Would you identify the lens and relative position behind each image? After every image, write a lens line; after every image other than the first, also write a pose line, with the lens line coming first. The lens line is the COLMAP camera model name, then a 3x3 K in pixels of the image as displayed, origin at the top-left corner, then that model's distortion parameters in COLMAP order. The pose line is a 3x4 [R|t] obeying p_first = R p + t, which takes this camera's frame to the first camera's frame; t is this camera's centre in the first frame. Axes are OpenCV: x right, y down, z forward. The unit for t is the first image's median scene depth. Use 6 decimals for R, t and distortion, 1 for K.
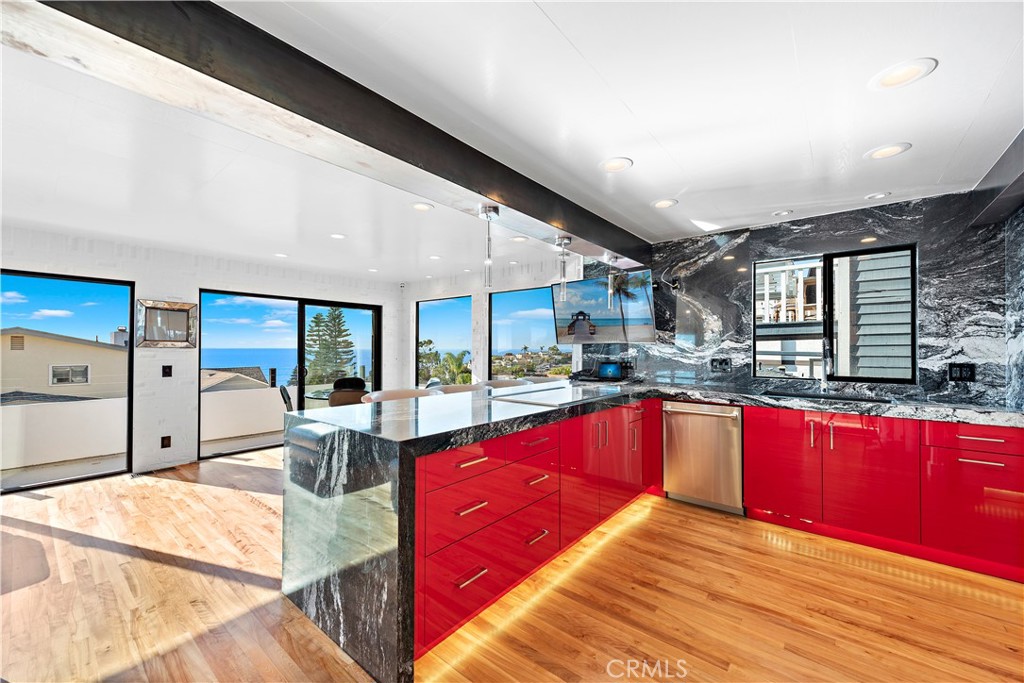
lens RADIAL K [[402.1, 0, 514.1], [0, 402.1, 345.6], [0, 0, 1]] dist [0.012048, -0.002106]
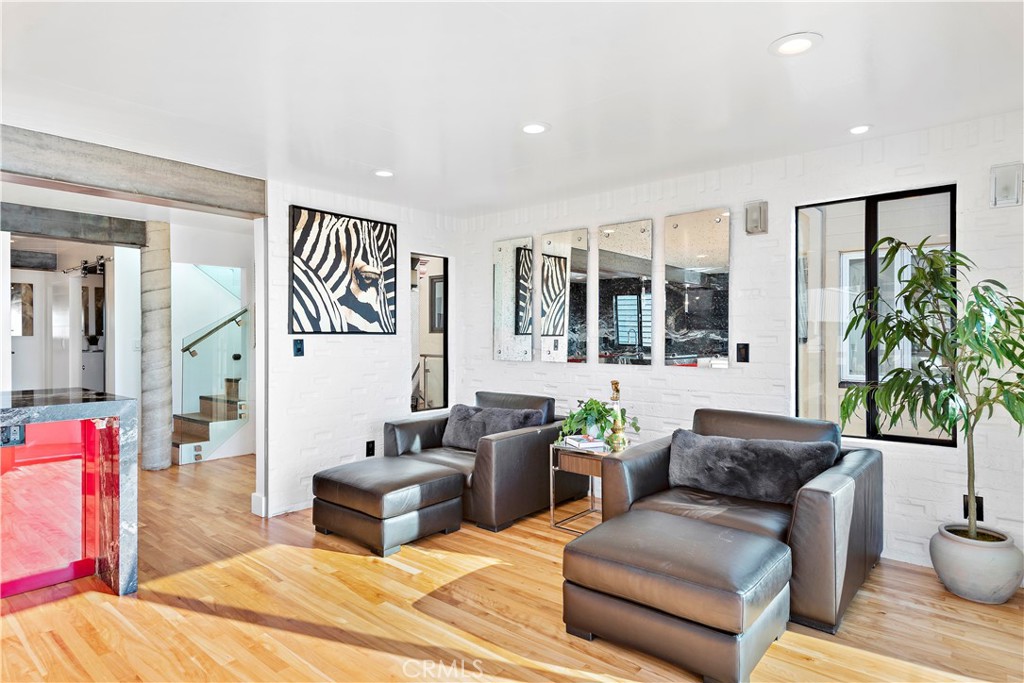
lens RADIAL K [[576.4, 0, 510.7], [0, 576.4, 337.9], [0, 0, 1]] dist [0.017975, -0.001919]
pose [[-0.999767, 0.000177, 0.021579, -0.892073], [0.000049, 0.999982, -0.005935, 0.021716], [-0.021579, -0.005932, -0.999750, 1.416458]]
